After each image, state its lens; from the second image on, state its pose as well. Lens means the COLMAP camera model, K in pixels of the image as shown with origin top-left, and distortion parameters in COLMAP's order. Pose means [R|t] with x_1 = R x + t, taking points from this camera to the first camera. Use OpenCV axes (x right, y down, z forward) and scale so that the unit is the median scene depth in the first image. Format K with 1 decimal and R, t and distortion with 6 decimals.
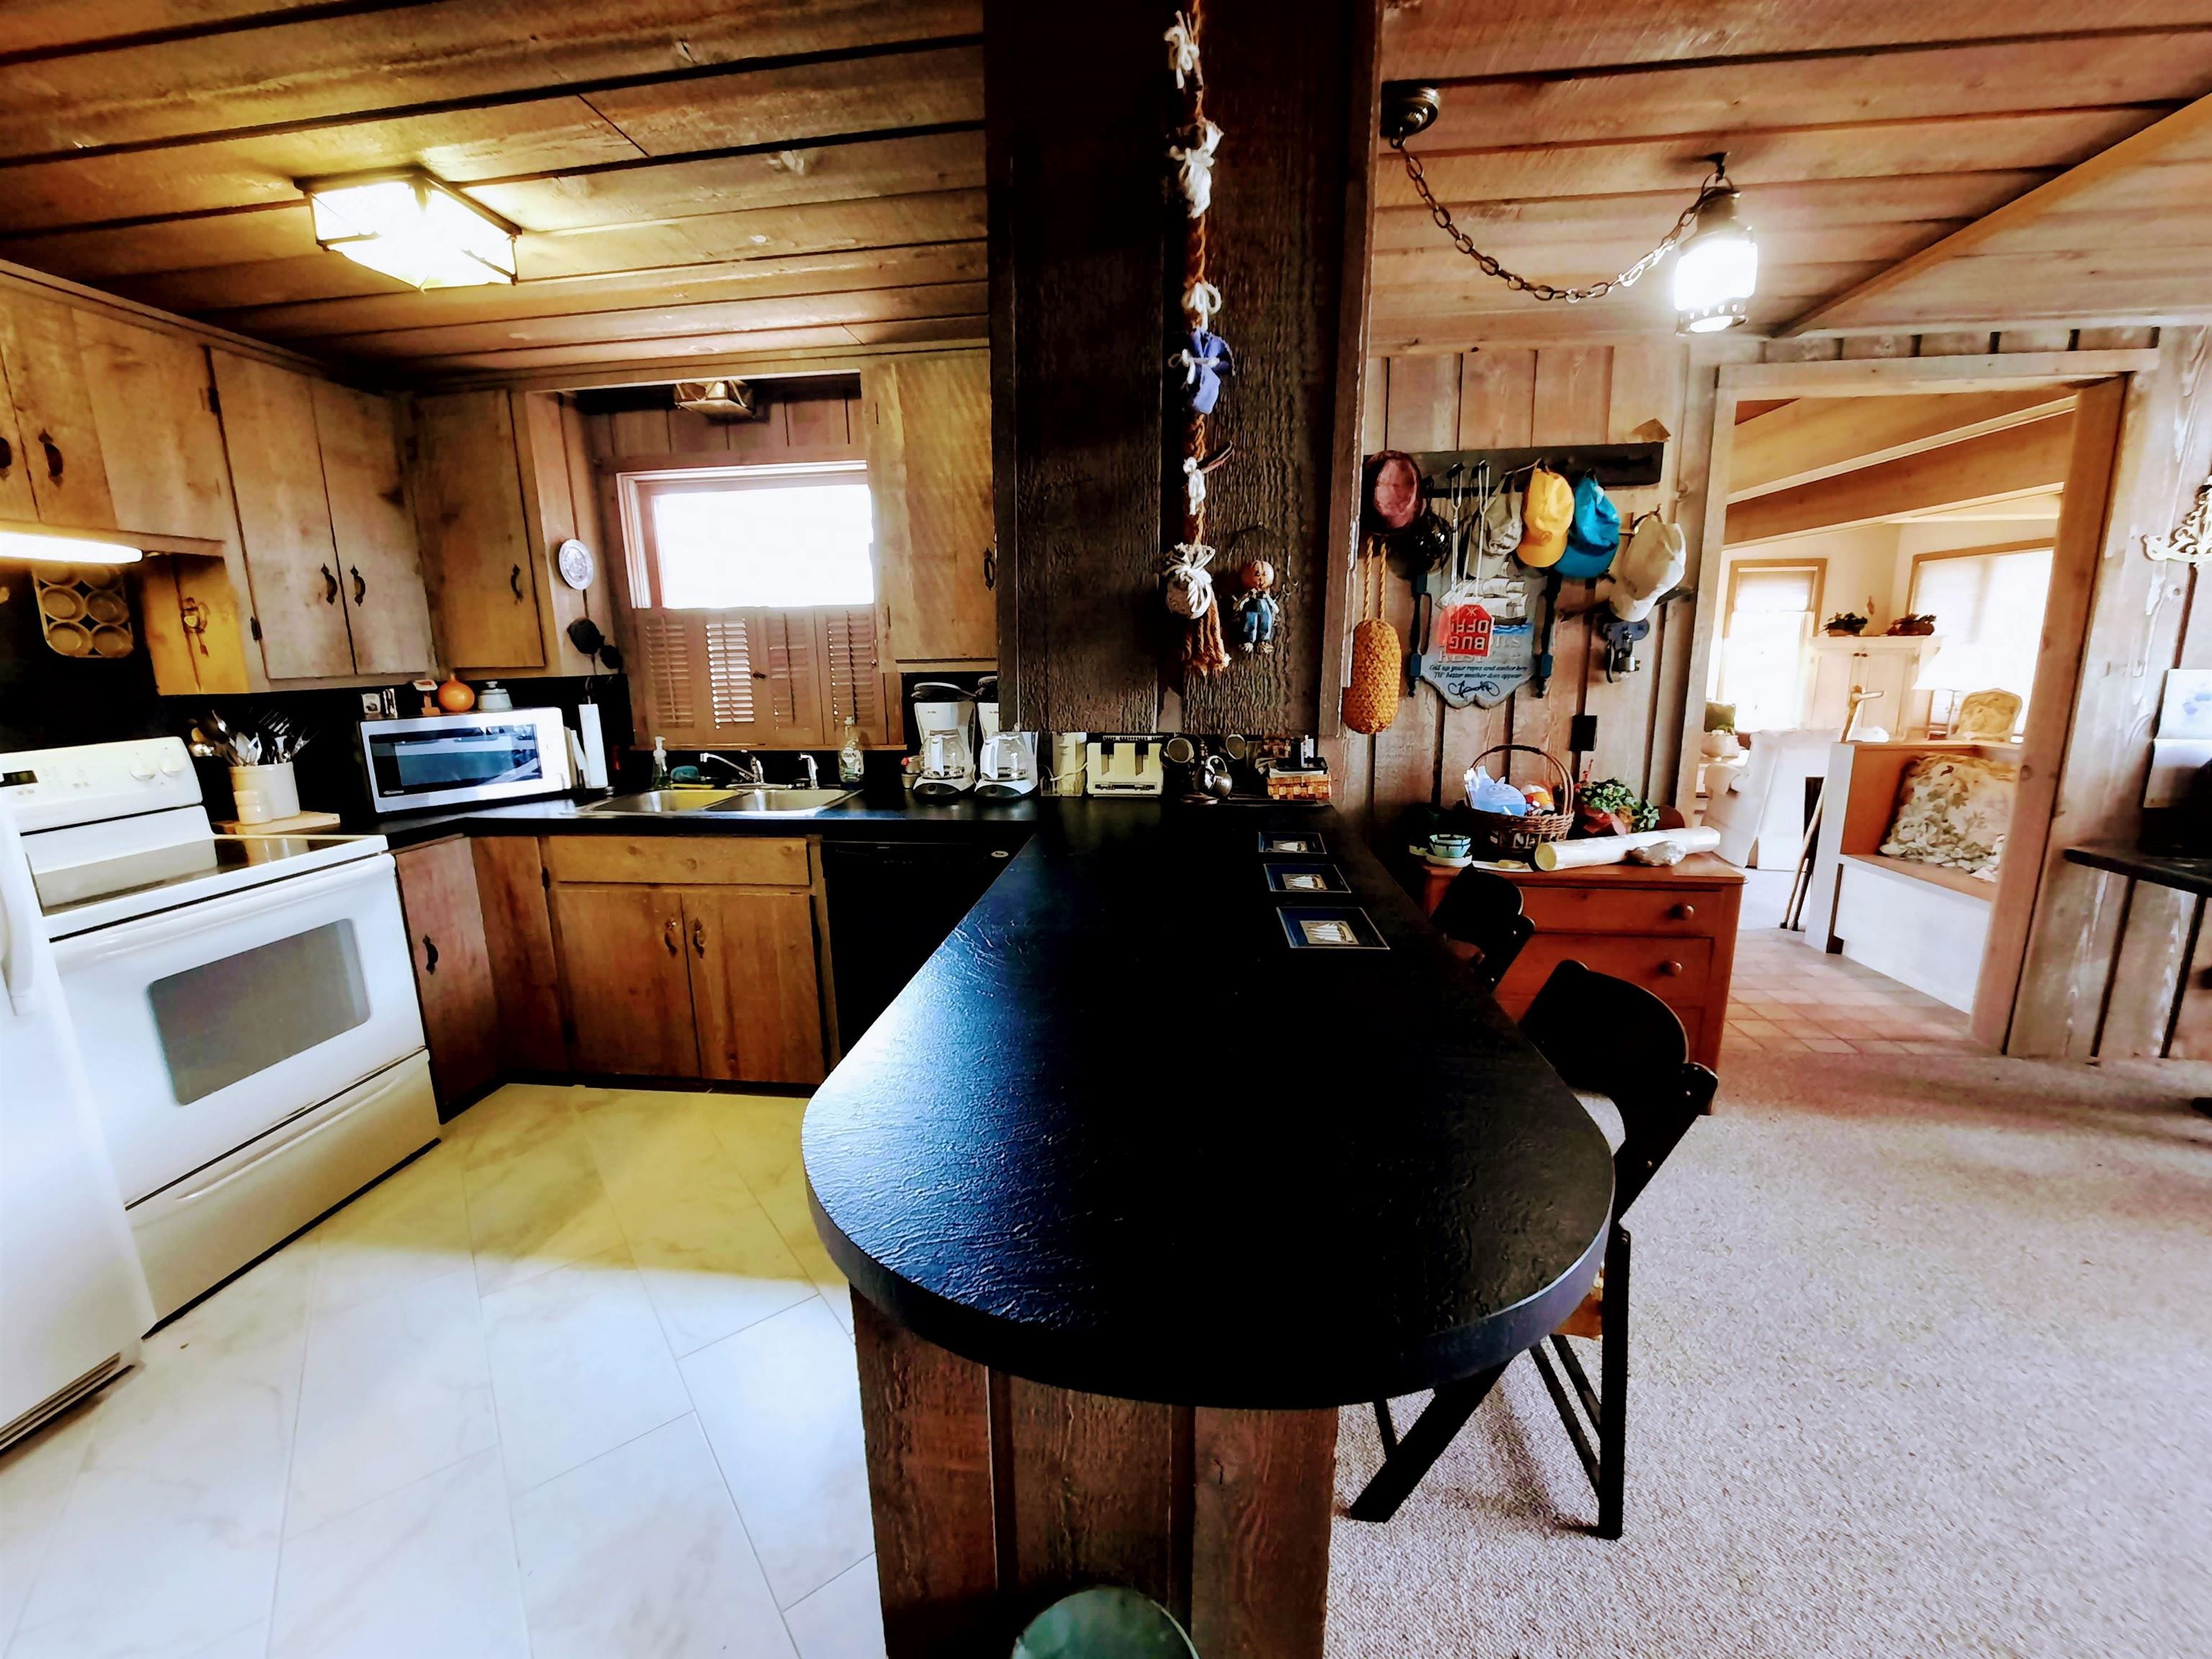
lens RADIAL K [[887.6, 0, 1096.7], [0, 887.6, 832.4], [0, 0, 1]] dist [-0.009627, -0.004909]
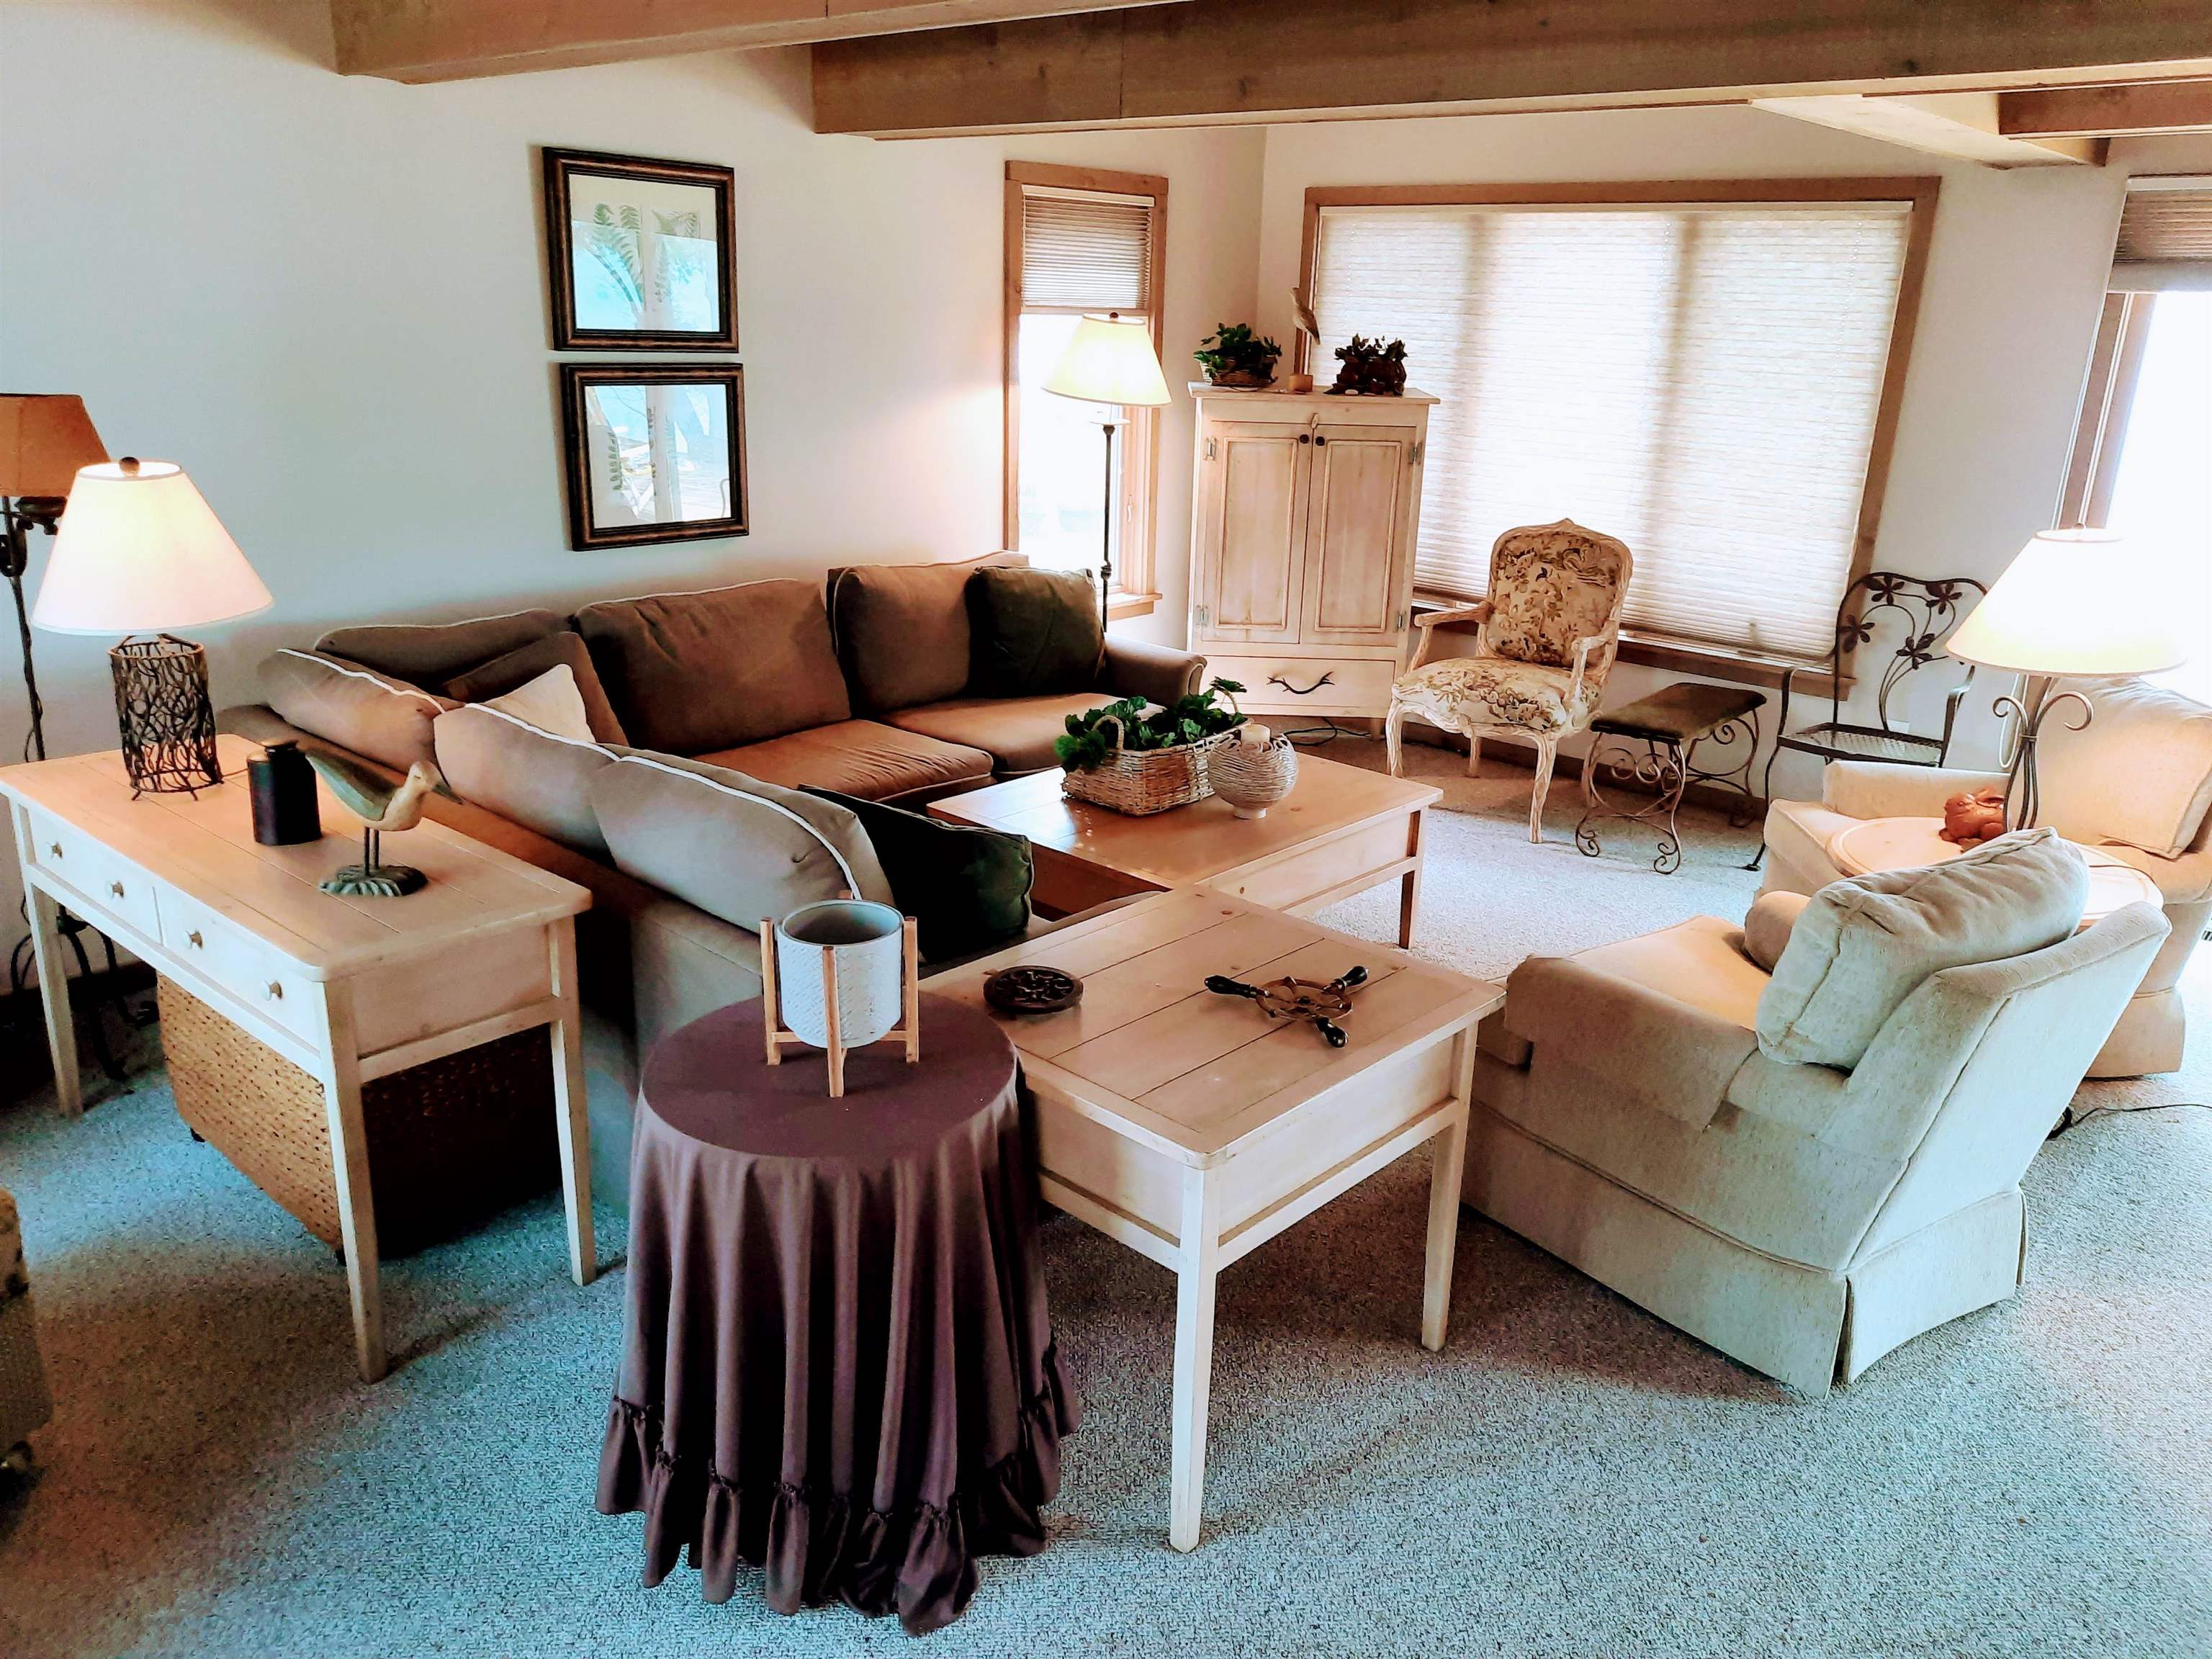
lens RADIAL K [[1641.9, 0, 1106.0], [0, 1641.9, 829.5], [0, 0, 1]] dist [-0.001040, -0.000502]
pose [[0.569000, -0.219140, 0.792601, 0.174431], [0.124766, 0.975687, 0.180192, -0.169621], [-0.812818, -0.003639, 0.582507, 0.616665]]
